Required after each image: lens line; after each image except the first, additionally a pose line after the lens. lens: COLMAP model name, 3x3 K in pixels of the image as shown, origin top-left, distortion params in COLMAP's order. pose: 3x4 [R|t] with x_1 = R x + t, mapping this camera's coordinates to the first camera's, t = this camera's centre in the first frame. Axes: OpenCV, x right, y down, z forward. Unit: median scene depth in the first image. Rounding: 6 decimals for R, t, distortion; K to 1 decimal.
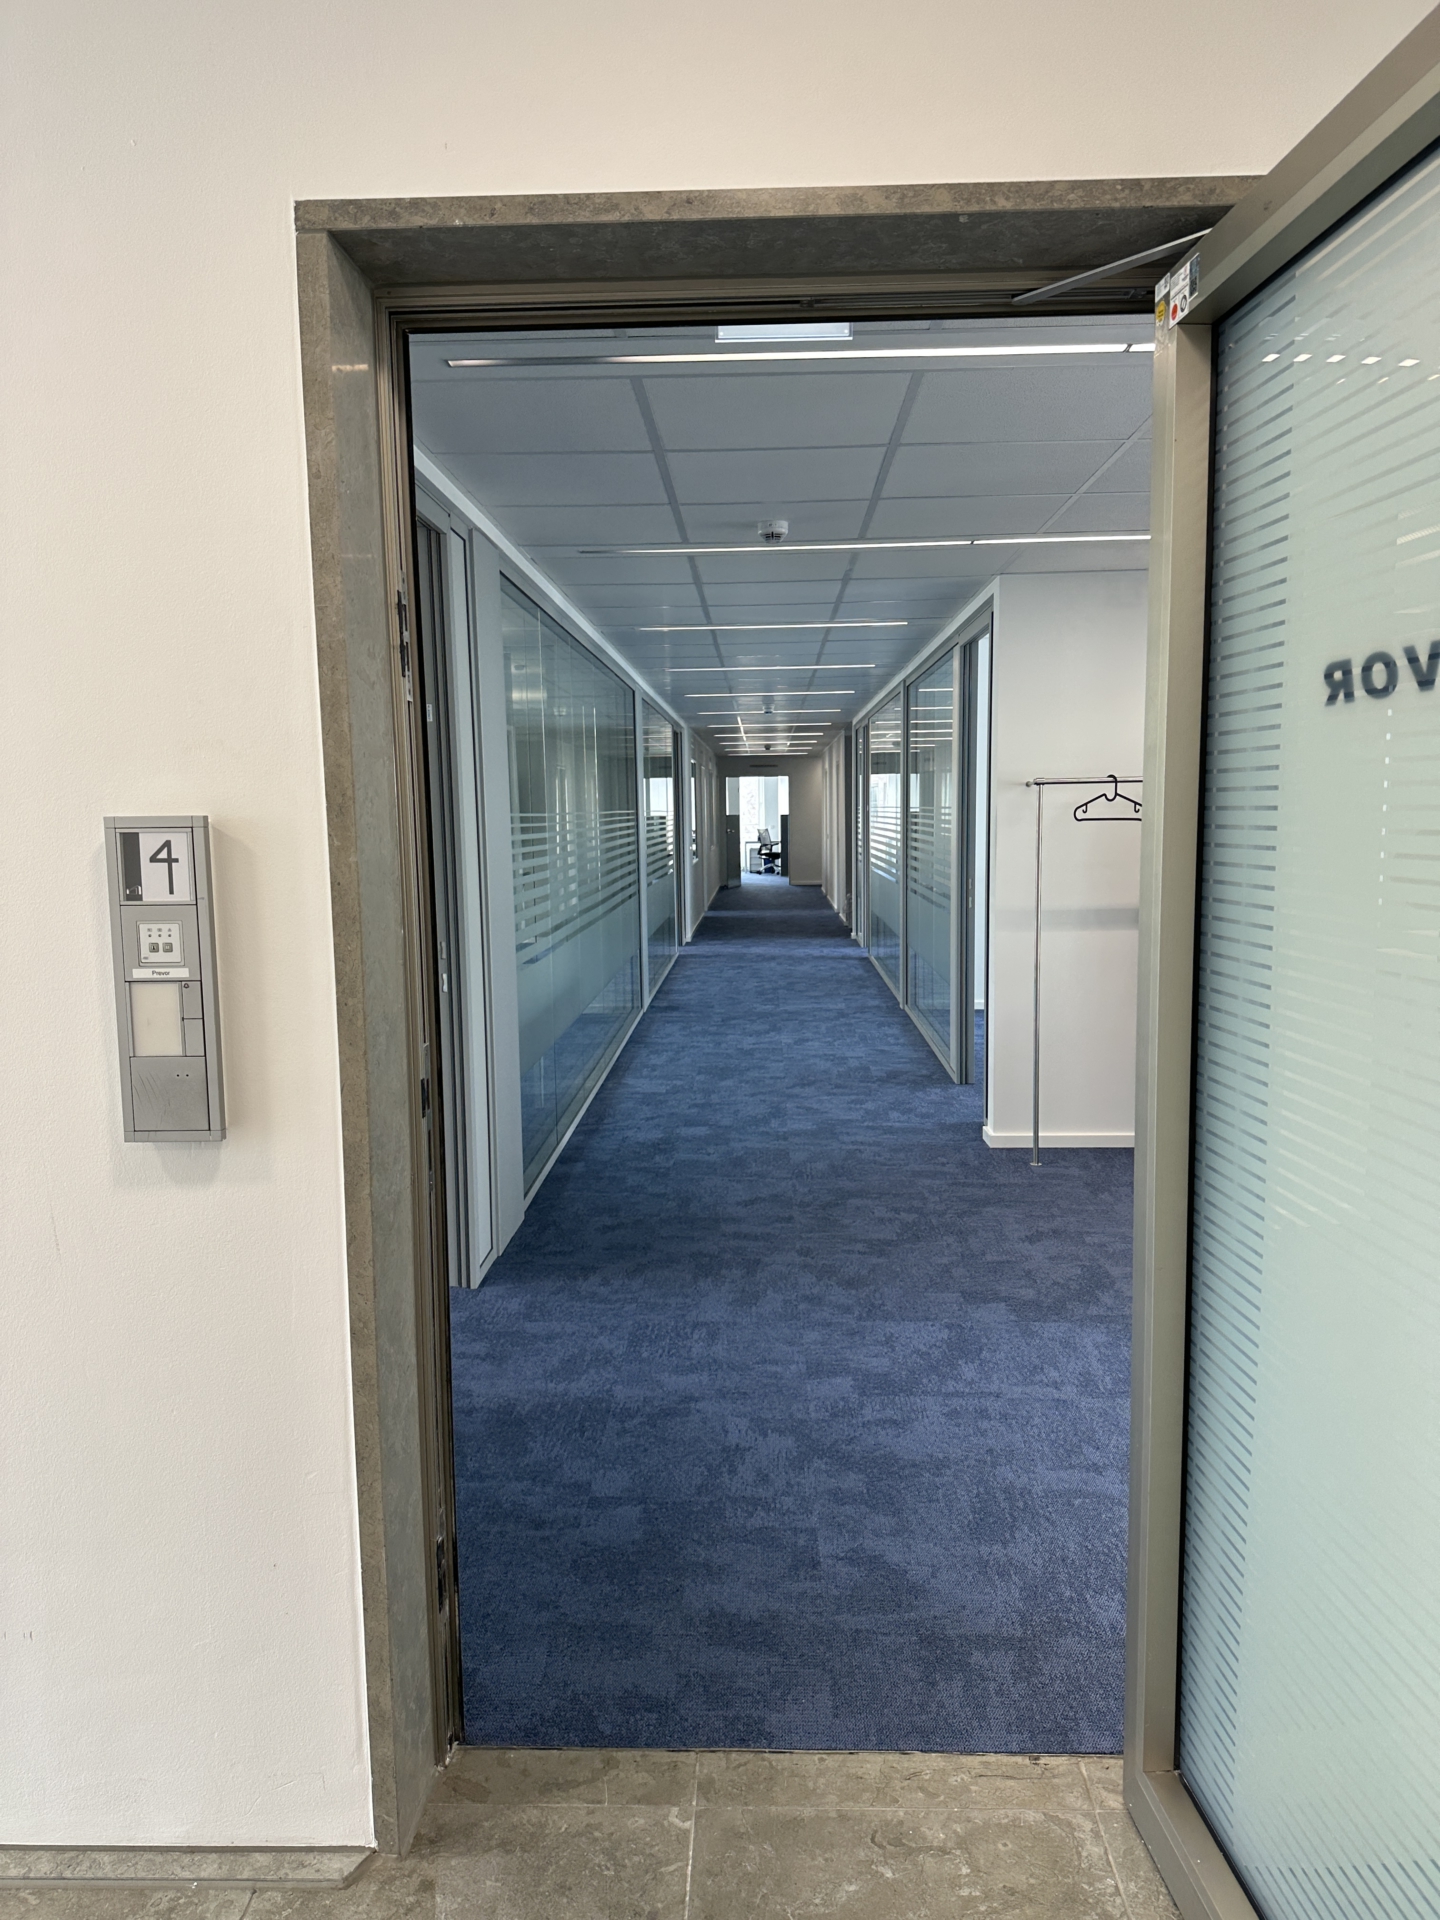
lens RADIAL K [[1326.7, 0, 720.0], [0, 1326.7, 960.0], [0, 0, 1]] dist [0.006010, 0.000335]
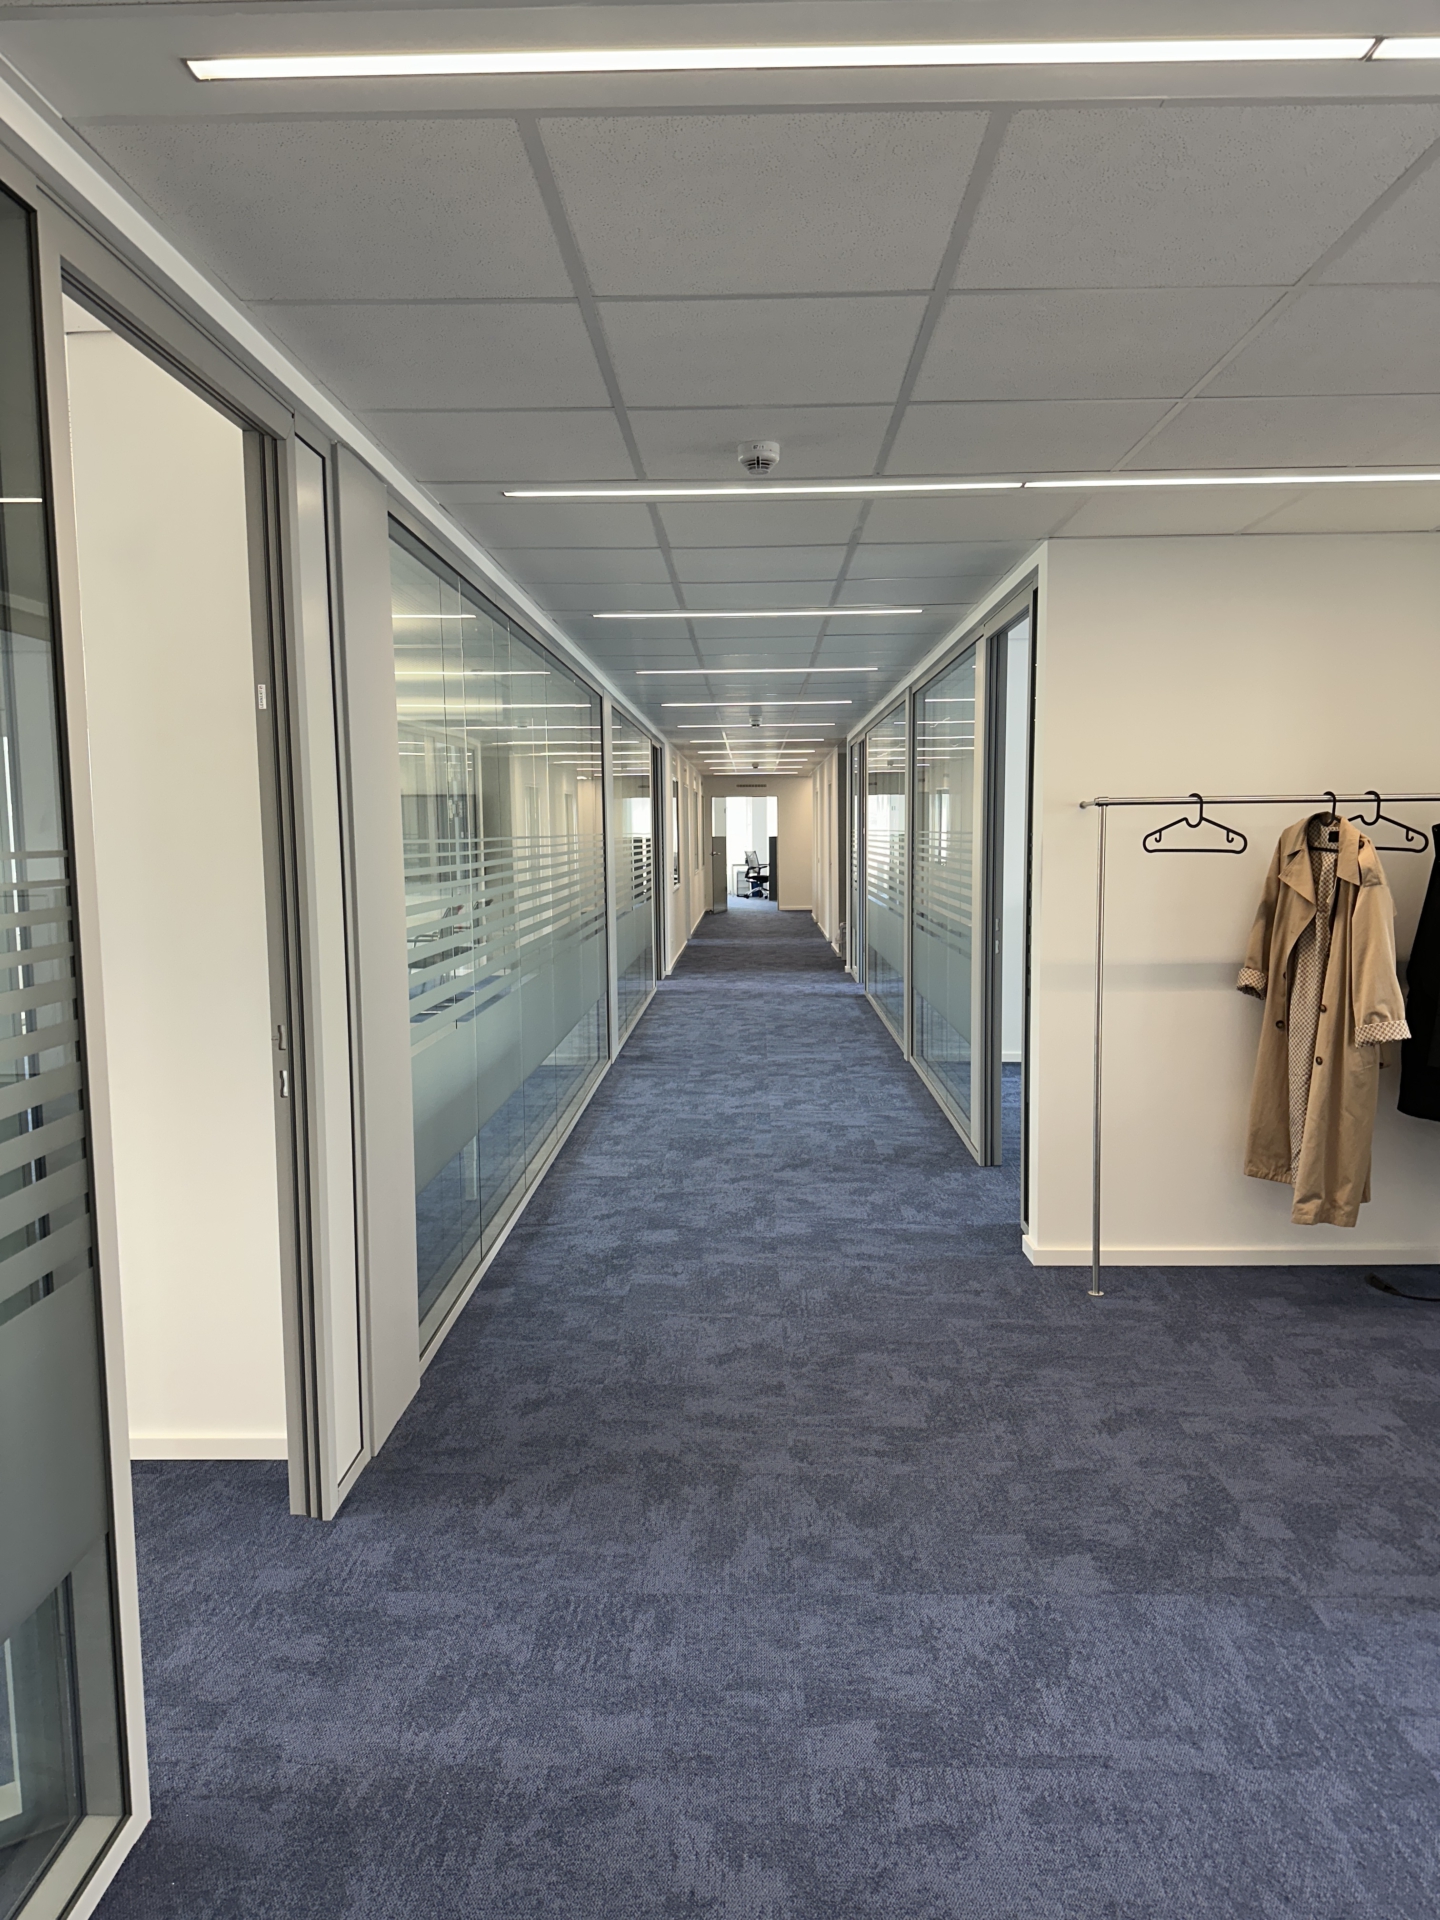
lens RADIAL K [[1348.8, 0, 720.0], [0, 1348.8, 960.0], [0, 0, 1]] dist [-0.045871, -0.001368]
pose [[0.999946, 0.004145, 0.009570, 0.010610], [-0.003980, 0.999844, -0.017215, -0.028538], [-0.009640, 0.017176, 0.999806, 0.229375]]
